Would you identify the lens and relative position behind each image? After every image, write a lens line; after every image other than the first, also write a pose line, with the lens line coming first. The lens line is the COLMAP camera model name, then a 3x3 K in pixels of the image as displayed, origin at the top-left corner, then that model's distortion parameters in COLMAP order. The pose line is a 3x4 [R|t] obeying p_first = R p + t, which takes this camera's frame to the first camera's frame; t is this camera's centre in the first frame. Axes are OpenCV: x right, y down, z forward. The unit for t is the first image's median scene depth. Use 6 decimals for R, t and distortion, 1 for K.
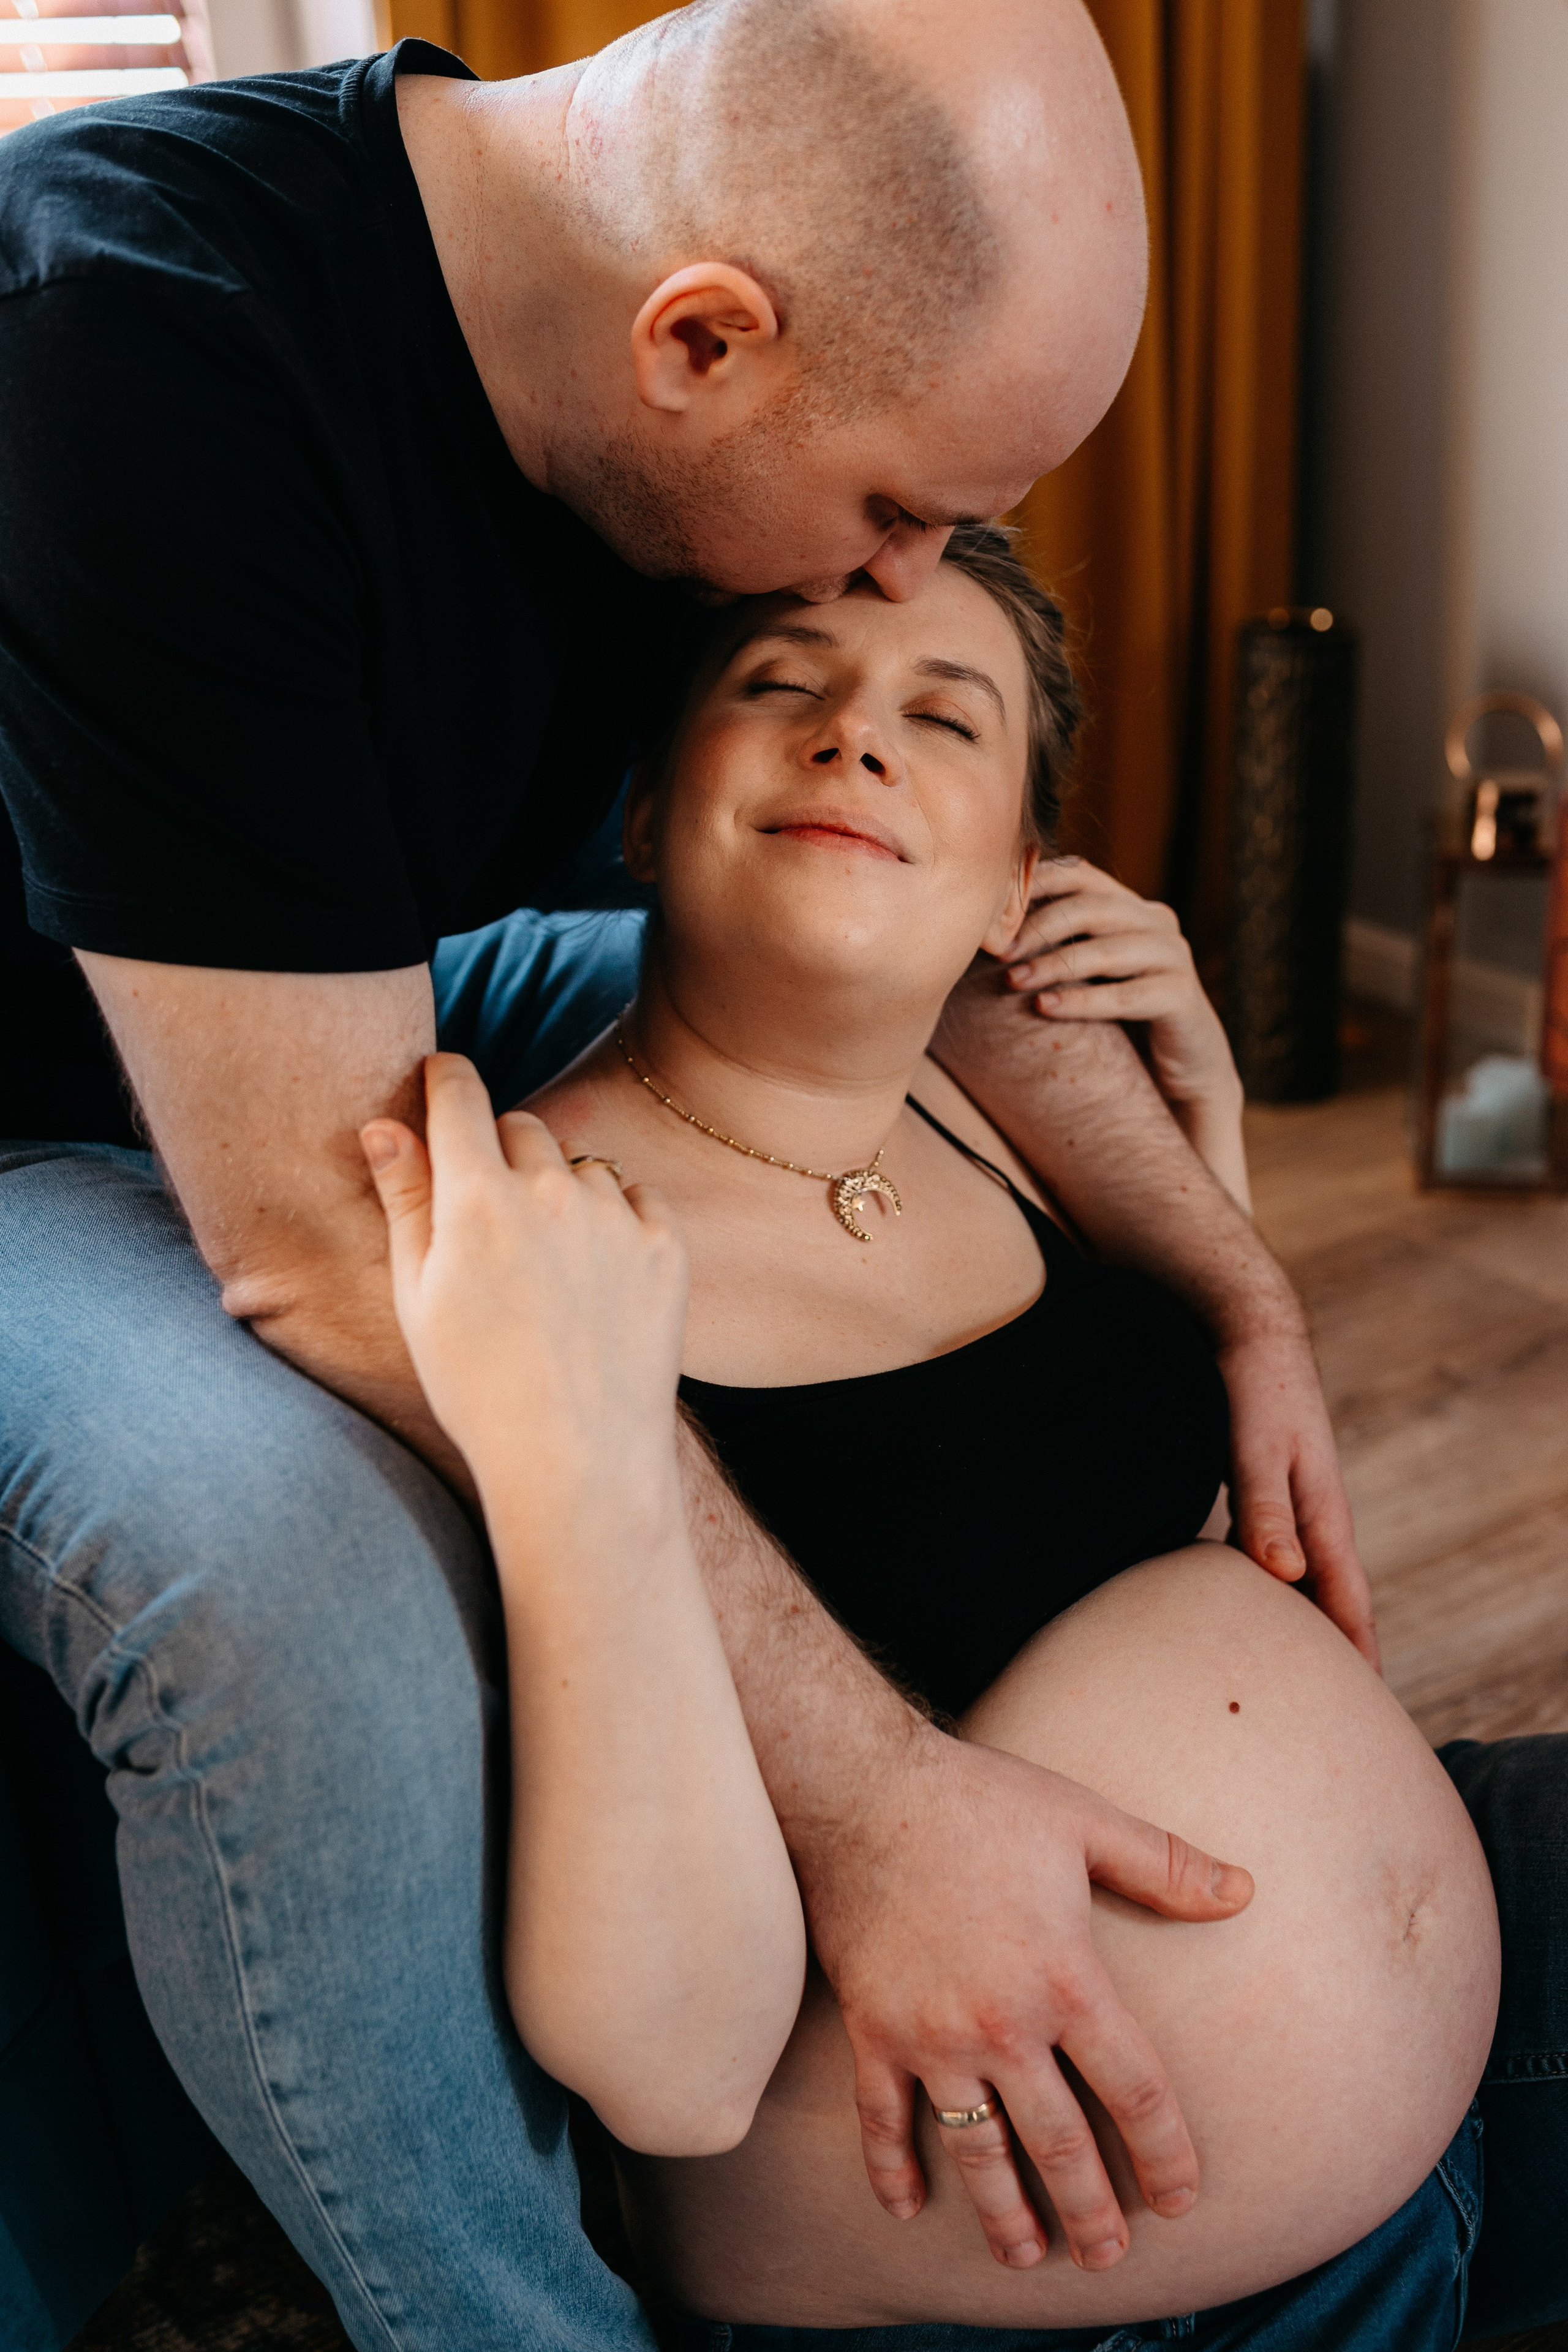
lens RADIAL K [[2825.8, 0, 782.6], [0, 2825.8, 1244.3], [0, 0, 1]] dist [-0.373177, 0.940874]
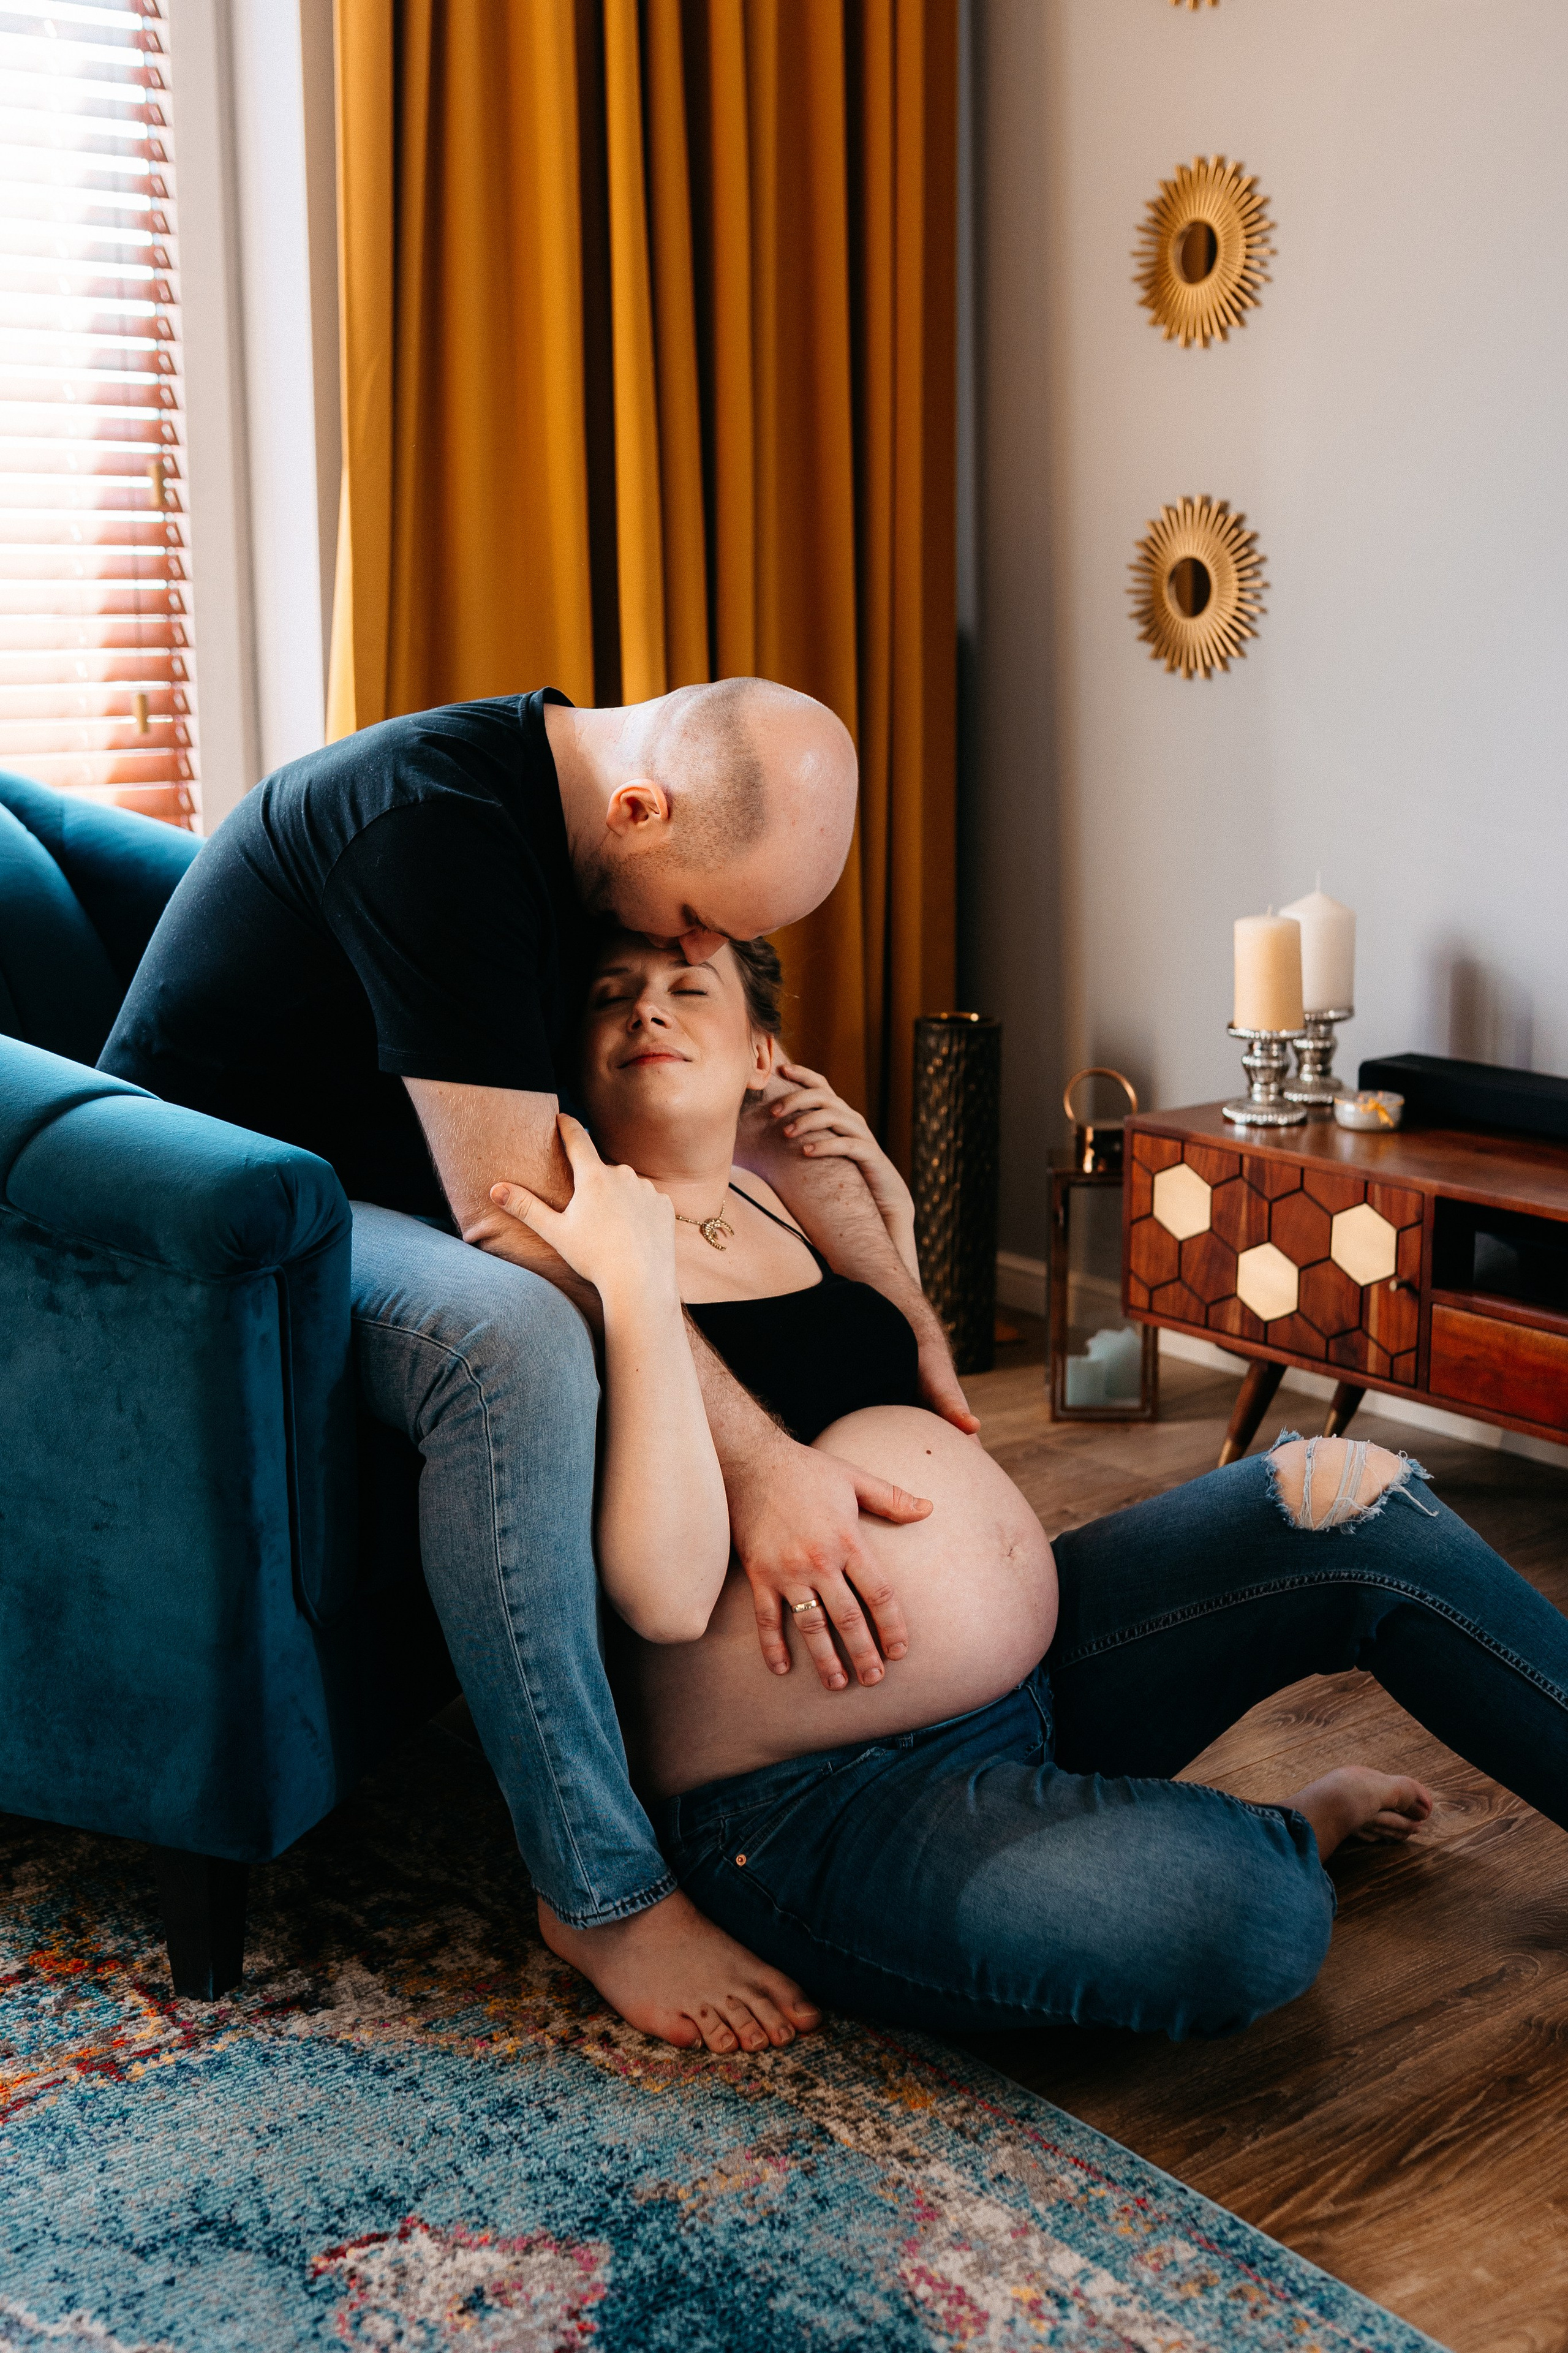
lens RADIAL K [[2370.4, 0, 784.0], [0, 2370.4, 1176.5], [0, 0, 1]] dist [0.000036, 0.000169]
pose [[0.994444, -0.001230, 0.105258, -0.148360], [0.018560, 0.986314, -0.163827, 0.287339], [-0.103616, 0.164871, 0.980857, -0.895525]]
